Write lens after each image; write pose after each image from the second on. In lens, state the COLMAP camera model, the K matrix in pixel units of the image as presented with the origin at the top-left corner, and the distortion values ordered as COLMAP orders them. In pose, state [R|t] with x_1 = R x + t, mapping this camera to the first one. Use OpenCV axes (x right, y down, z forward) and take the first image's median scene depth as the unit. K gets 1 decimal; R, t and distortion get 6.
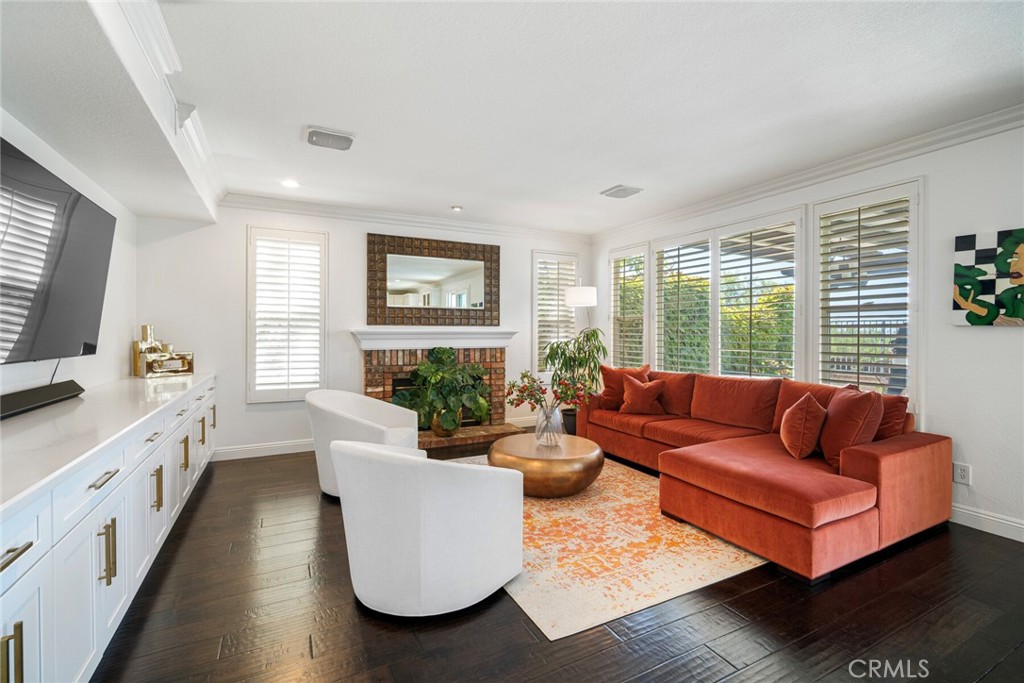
lens RADIAL K [[447.8, 0, 525.6], [0, 447.8, 335.4], [0, 0, 1]] dist [-0.009615, 0.002259]
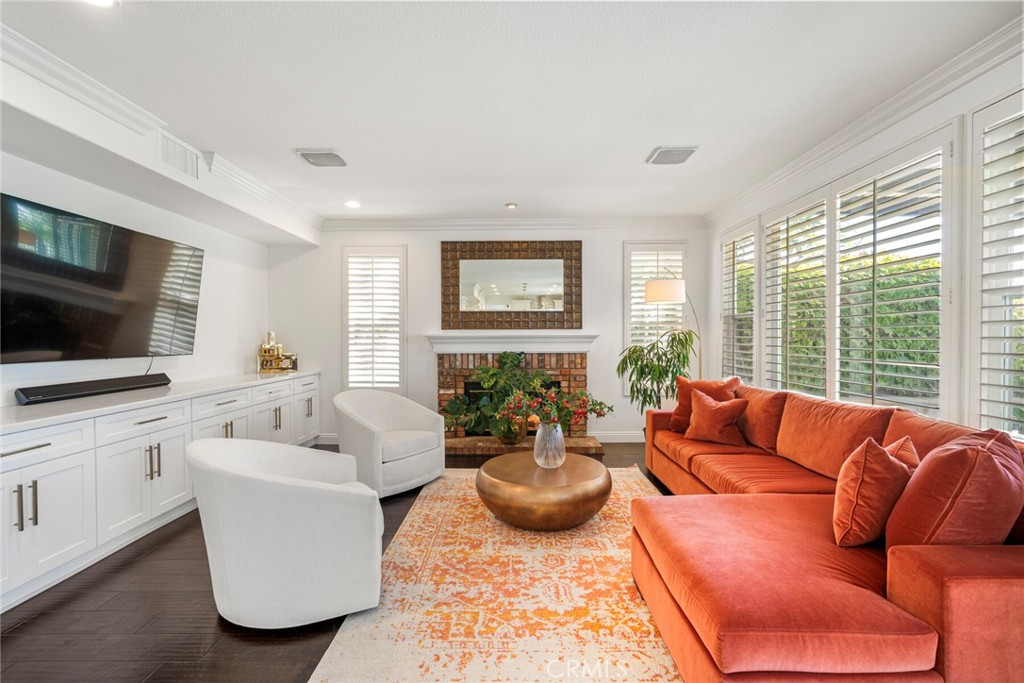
lens RADIAL K [[447.8, 0, 514.4], [0, 447.8, 341.4], [0, 0, 1]] dist [-0.009615, 0.002259]
pose [[0.885747, 0.001197, -0.464167, 0.309583], [0.001118, 0.999988, 0.004714, -0.000387], [0.464167, -0.004695, 0.885735, 0.166959]]
